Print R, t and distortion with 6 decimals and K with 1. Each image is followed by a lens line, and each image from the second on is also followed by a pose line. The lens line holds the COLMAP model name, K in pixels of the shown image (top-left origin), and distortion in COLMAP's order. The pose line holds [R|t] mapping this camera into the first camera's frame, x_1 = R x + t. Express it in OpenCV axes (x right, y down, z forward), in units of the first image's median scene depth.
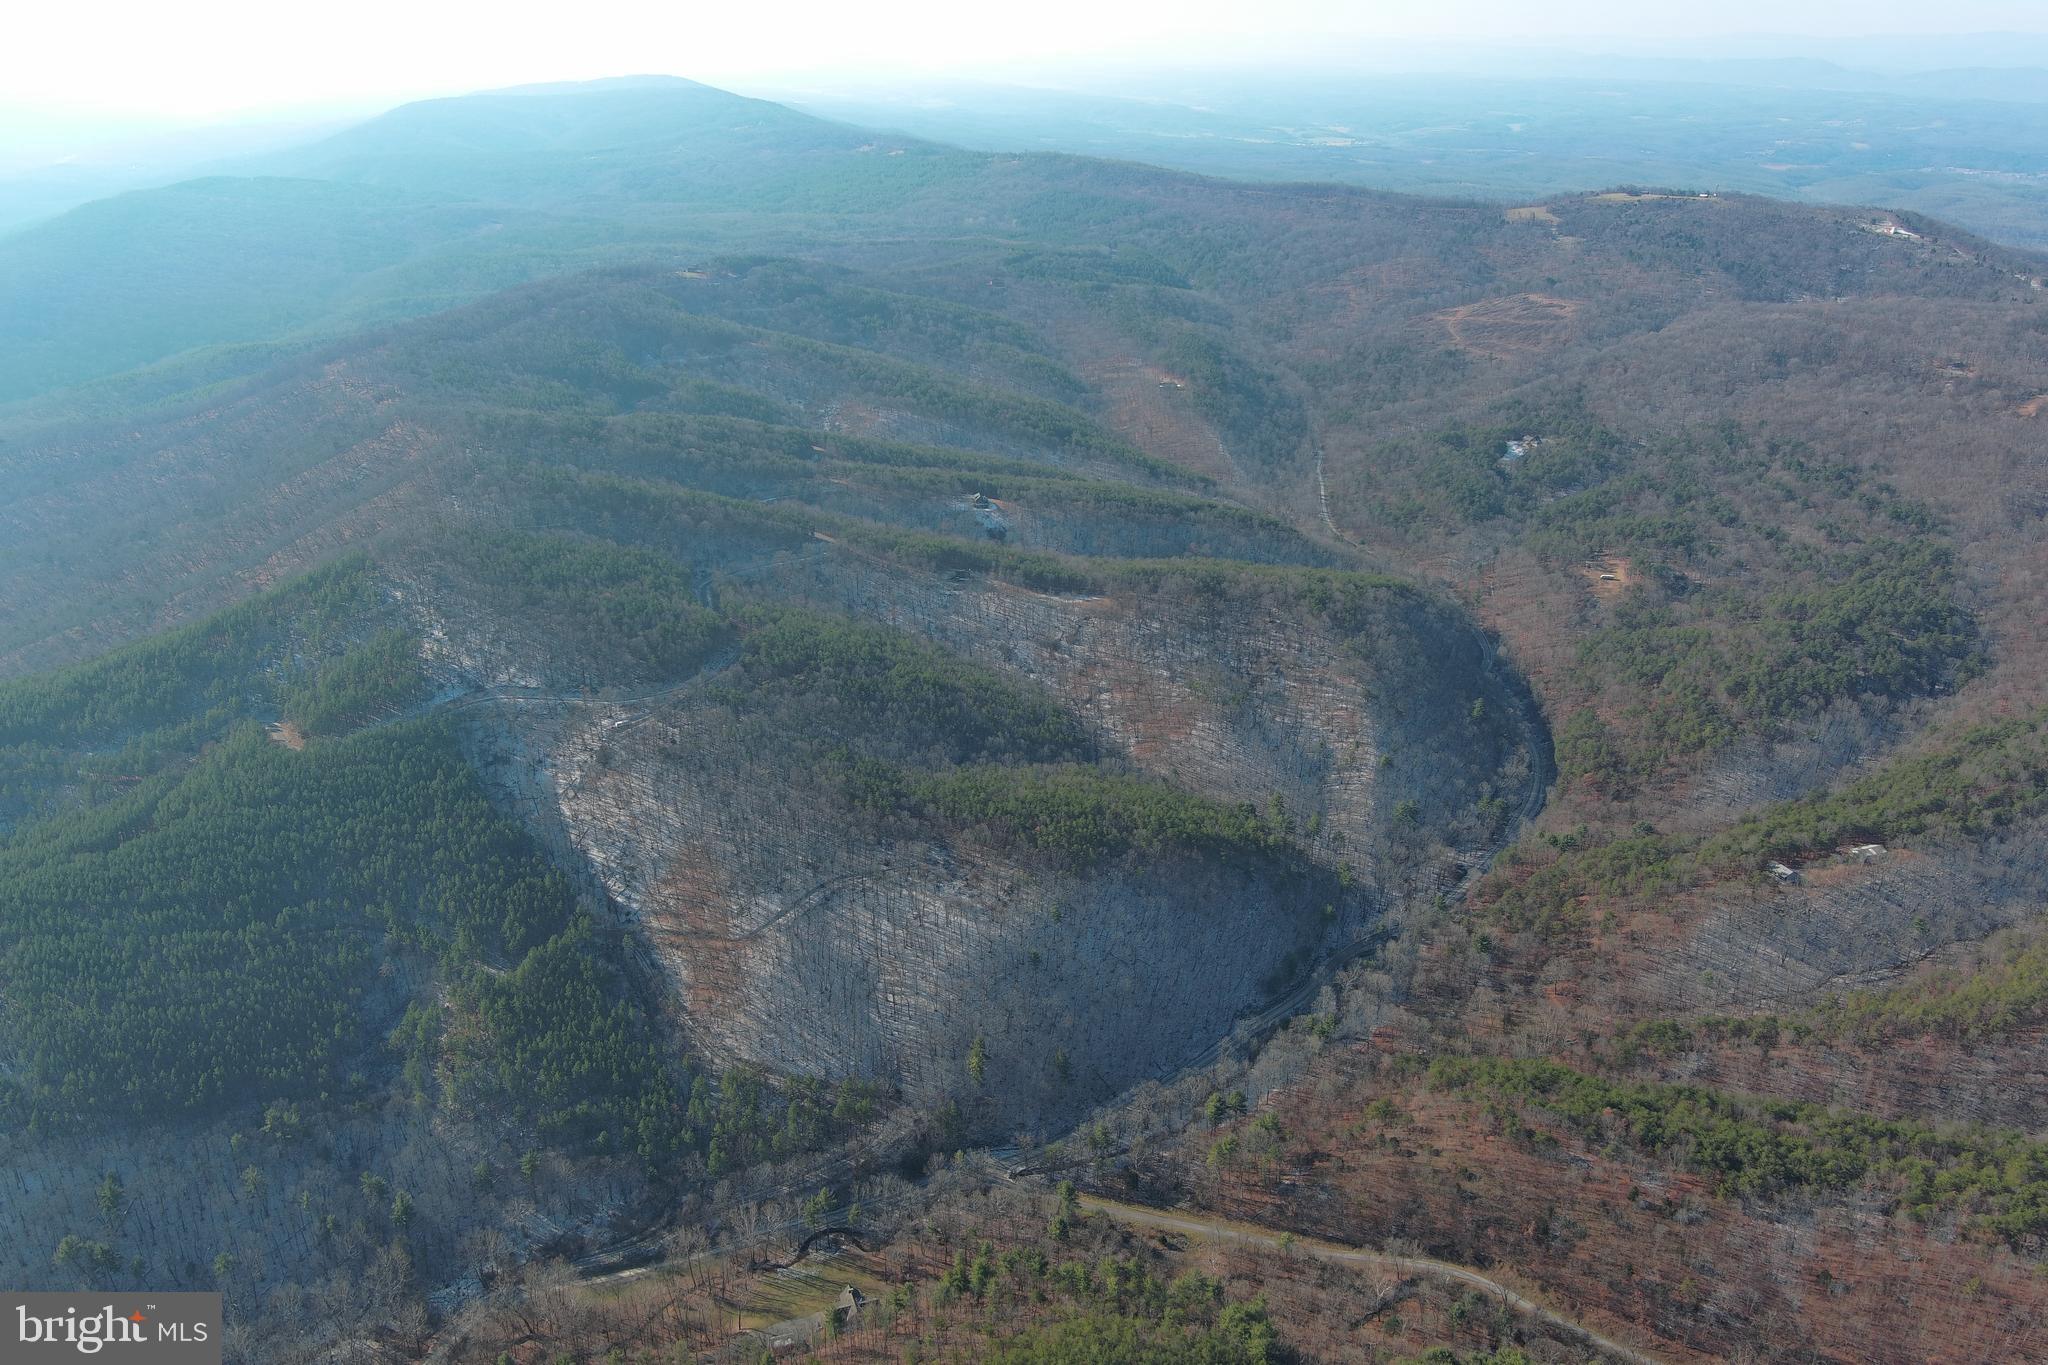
lens RADIAL K [[1582.3, 0, 1020.2], [0, 1582.3, 684.3], [0, 0, 1]] dist [0.041805, -0.069010]
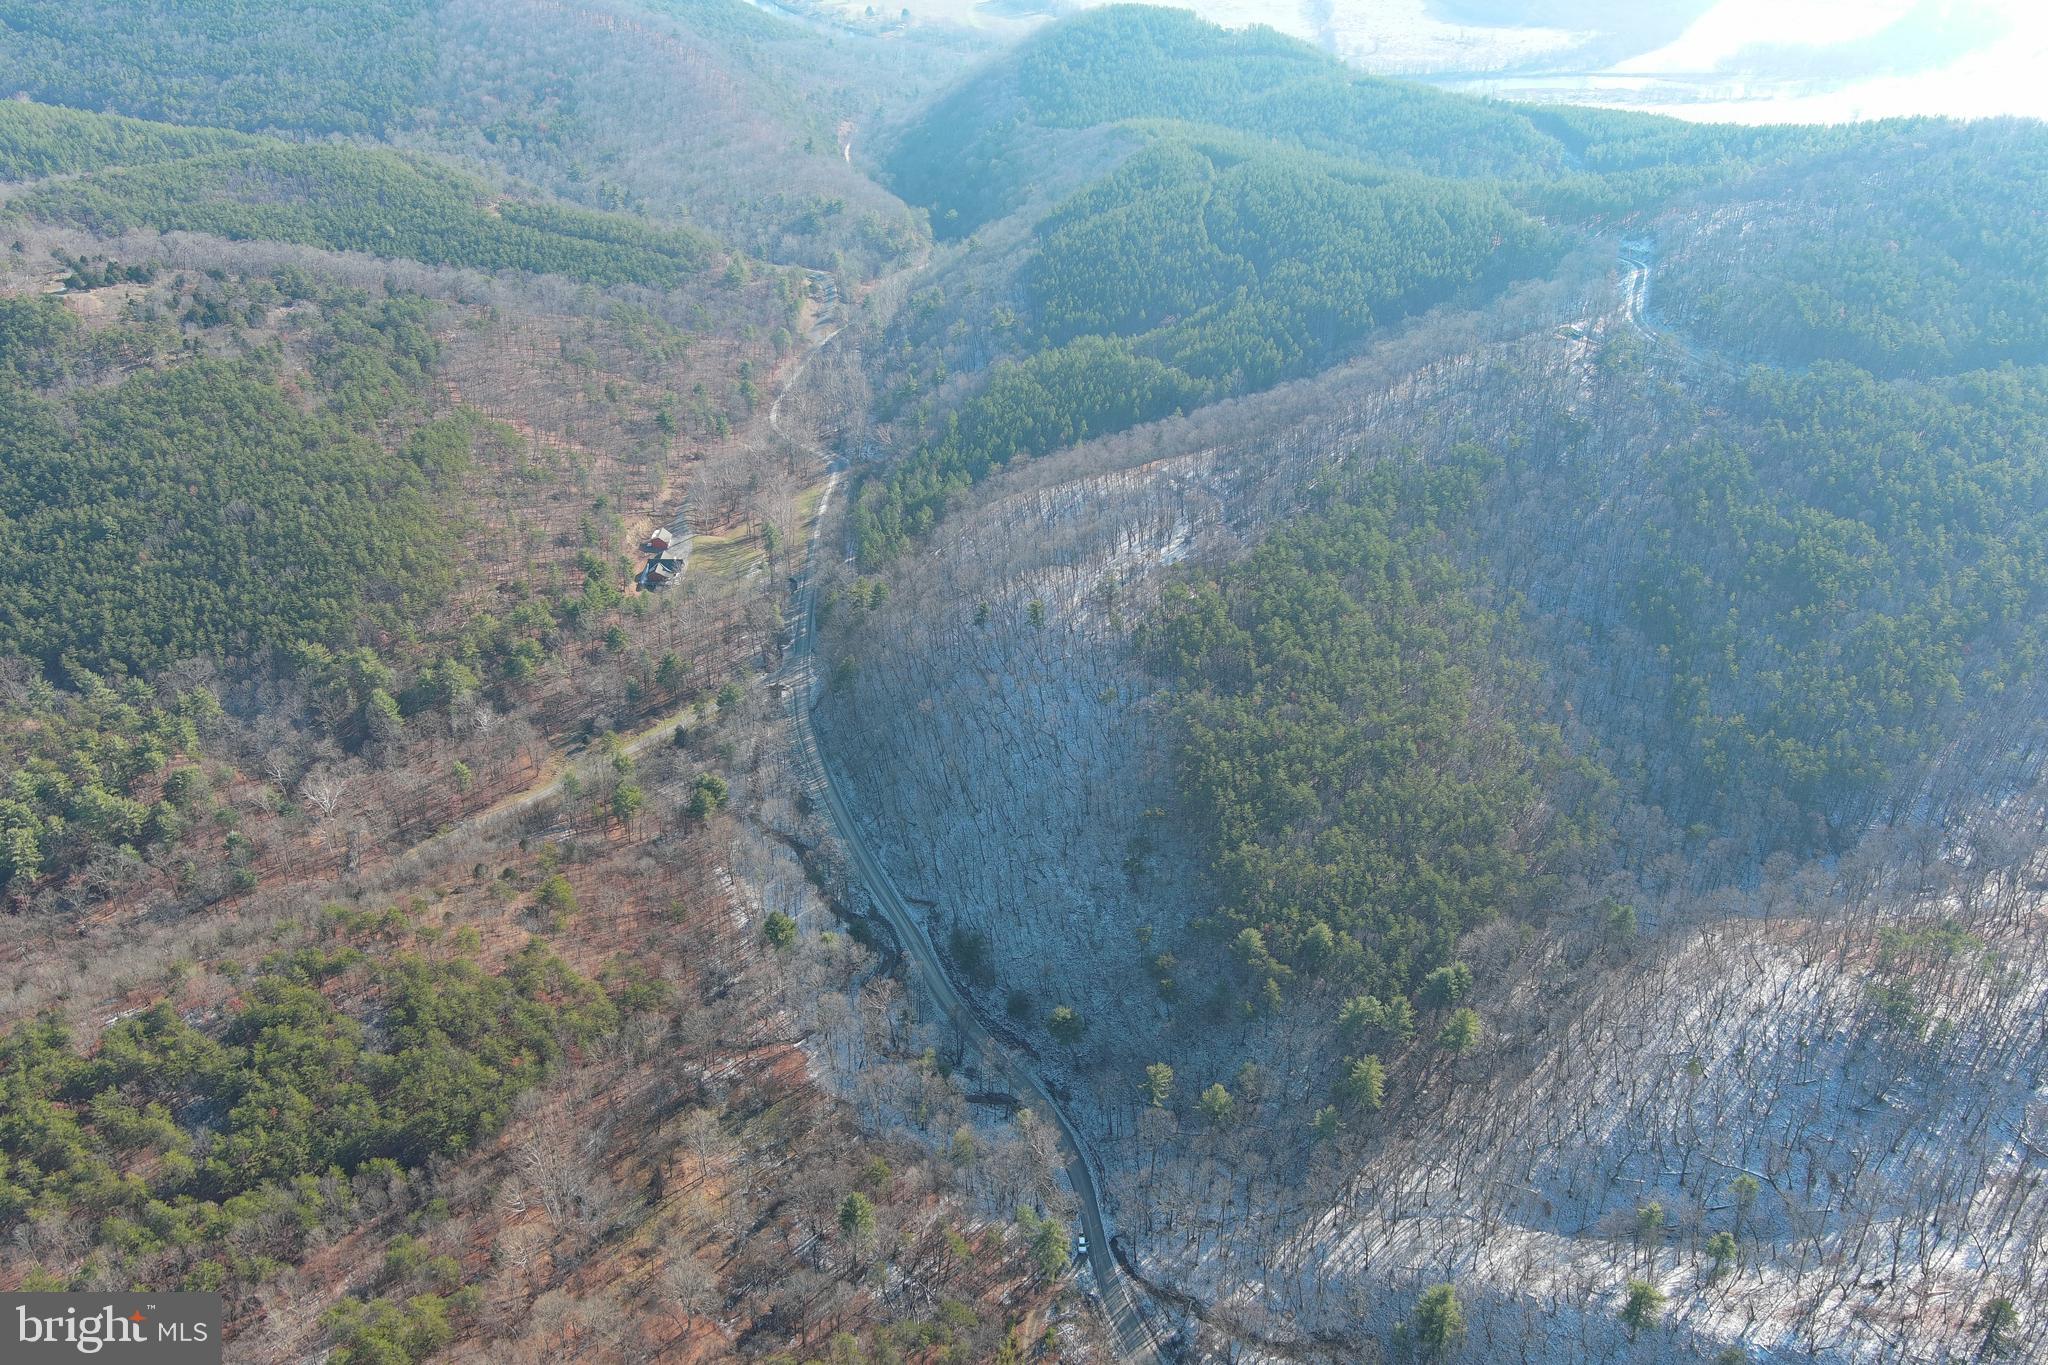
lens RADIAL K [[1582.9, 0, 1019.6], [0, 1582.9, 688.1], [0, 0, 1]] dist [0.010453, 0.003224]
pose [[-0.325606, 0.507669, -0.797654, 0.470491], [-0.366294, 0.710019, 0.601417, -0.192104], [0.871670, 0.488001, -0.045230, 0.835860]]
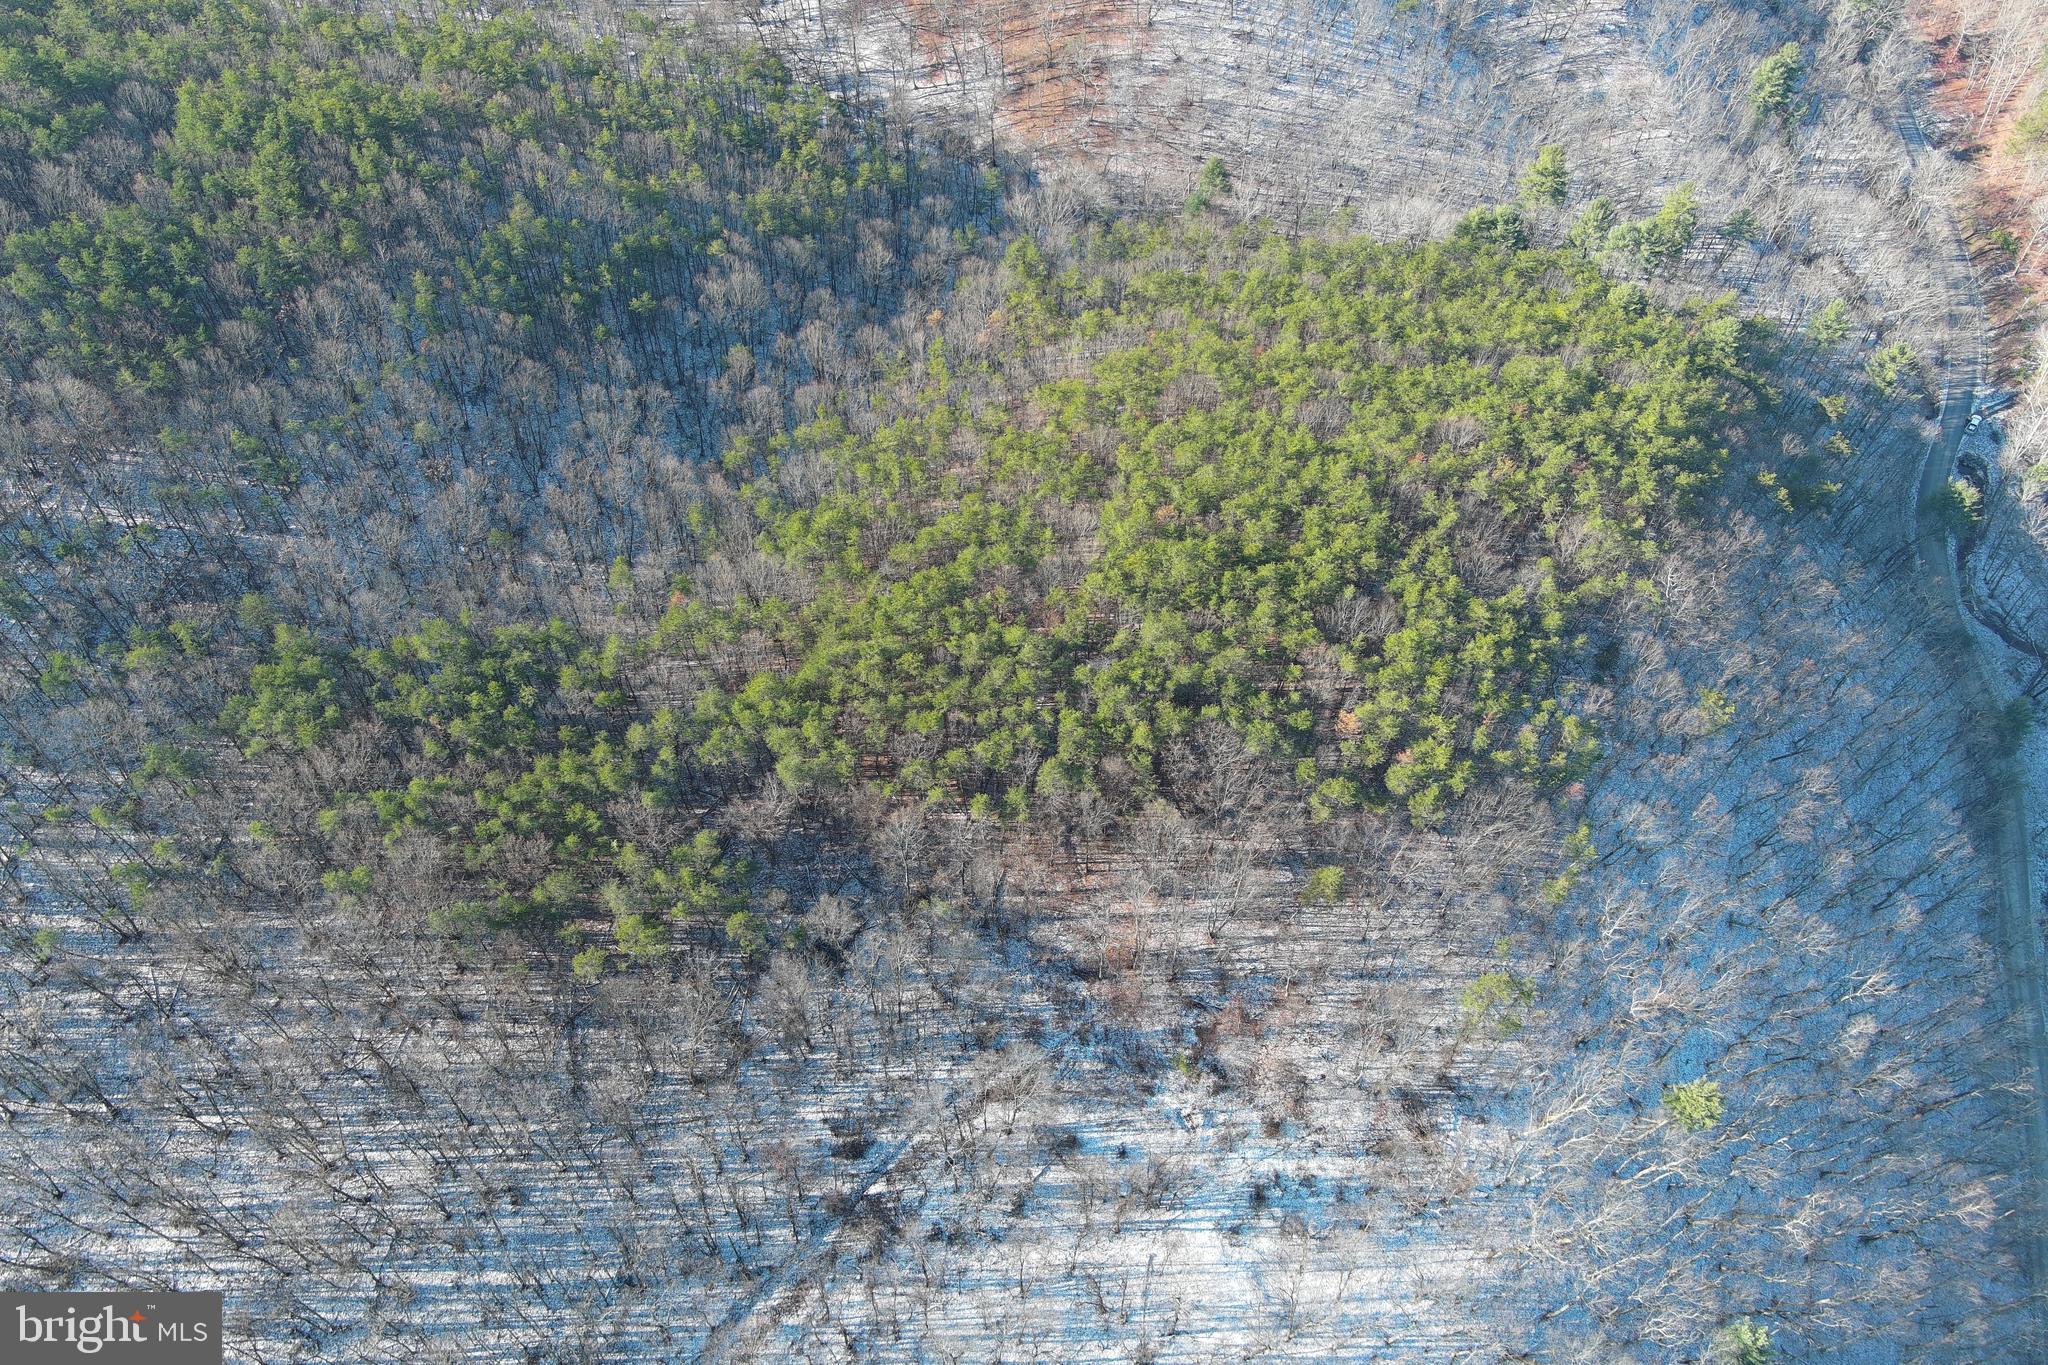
lens RADIAL K [[1585.6, 0, 1018.9], [0, 1585.6, 683.2], [0, 0, 1]] dist [0.021716, -0.018681]
pose [[0.838941, -0.439854, 0.320477, -0.091821], [0.210521, 0.805321, 0.554201, -0.051610], [-0.501855, -0.397475, 0.768216, 0.714597]]
